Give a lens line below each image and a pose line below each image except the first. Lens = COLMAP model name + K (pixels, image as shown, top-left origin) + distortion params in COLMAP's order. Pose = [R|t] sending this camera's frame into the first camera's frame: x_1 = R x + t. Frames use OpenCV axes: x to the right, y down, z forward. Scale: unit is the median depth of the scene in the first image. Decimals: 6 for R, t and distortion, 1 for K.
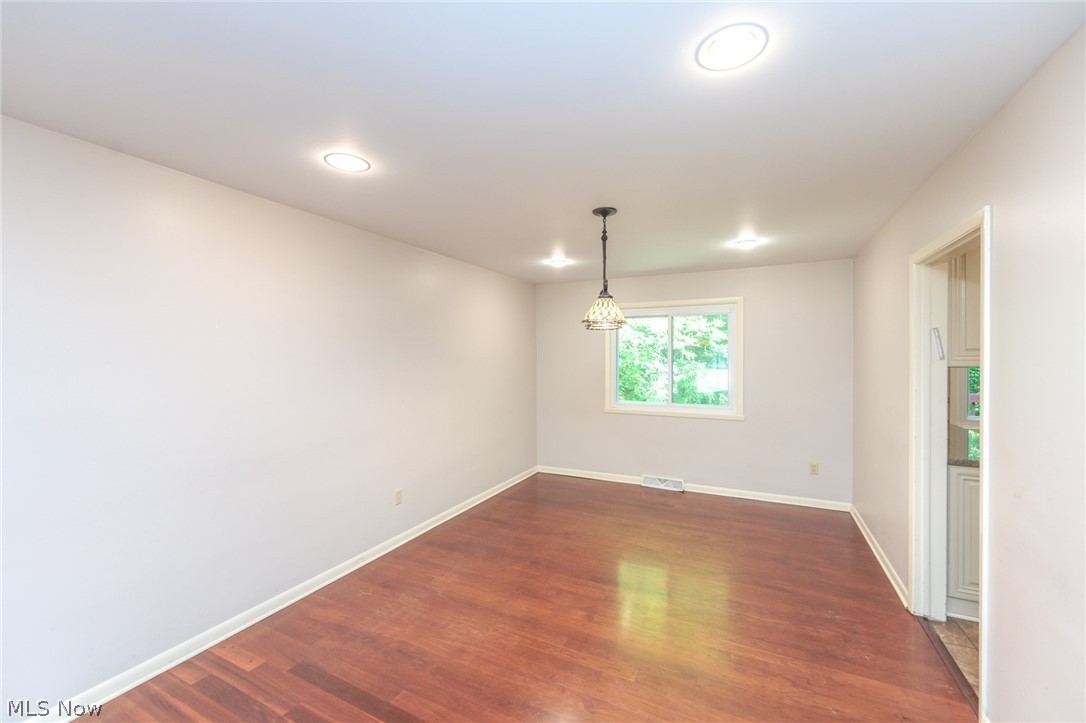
lens RADIAL K [[424.0, 0, 547.8], [0, 424.0, 363.0], [0, 0, 1]] dist [0.000220, 0.000101]
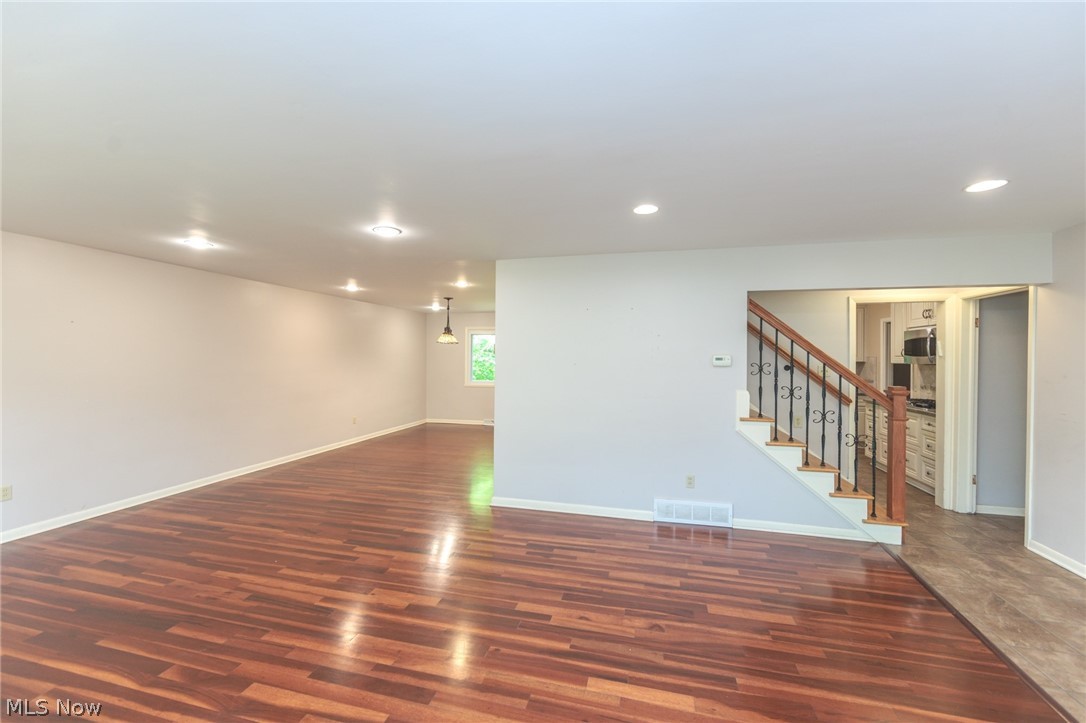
lens RADIAL K [[425.5, 0, 543.1], [0, 425.5, 357.3], [0, 0, 1]] dist [-0.000673, -0.000447]
pose [[0.978301, 0.006999, 0.207070, 0.104859], [-0.004096, 0.999887, -0.014448, 0.023096], [-0.207148, 0.013286, 0.978219, -1.058037]]
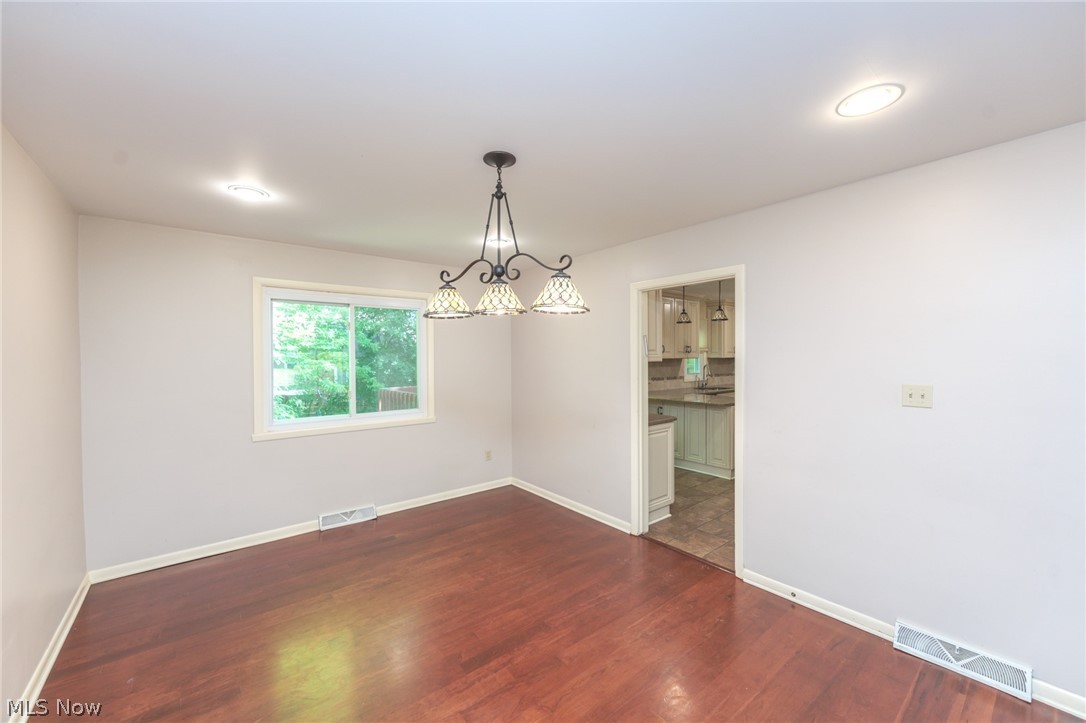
lens RADIAL K [[425.5, 0, 528.6], [0, 425.5, 360.0], [0, 0, 1]] dist [-0.000673, -0.000447]
pose [[0.437093, -0.009272, 0.899368, -0.333992], [0.019336, 0.999813, 0.000911, -0.002290], [-0.899208, 0.016992, 0.437190, 0.404988]]
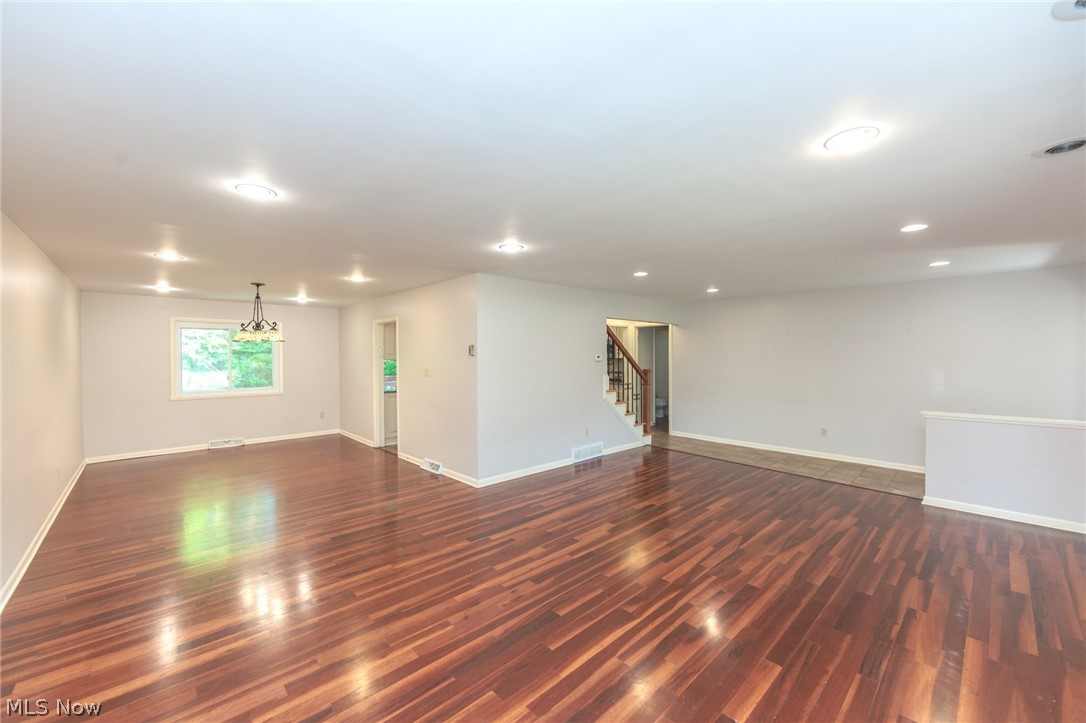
lens RADIAL K [[425.5, 0, 528.5], [0, 425.5, 359.9], [0, 0, 1]] dist [-0.000673, -0.000447]
pose [[0.373908, -0.007869, 0.927432, -0.806959], [0.020812, 0.999783, 0.000092, 0.018803], [-0.927232, 0.019267, 0.373991, -0.601396]]
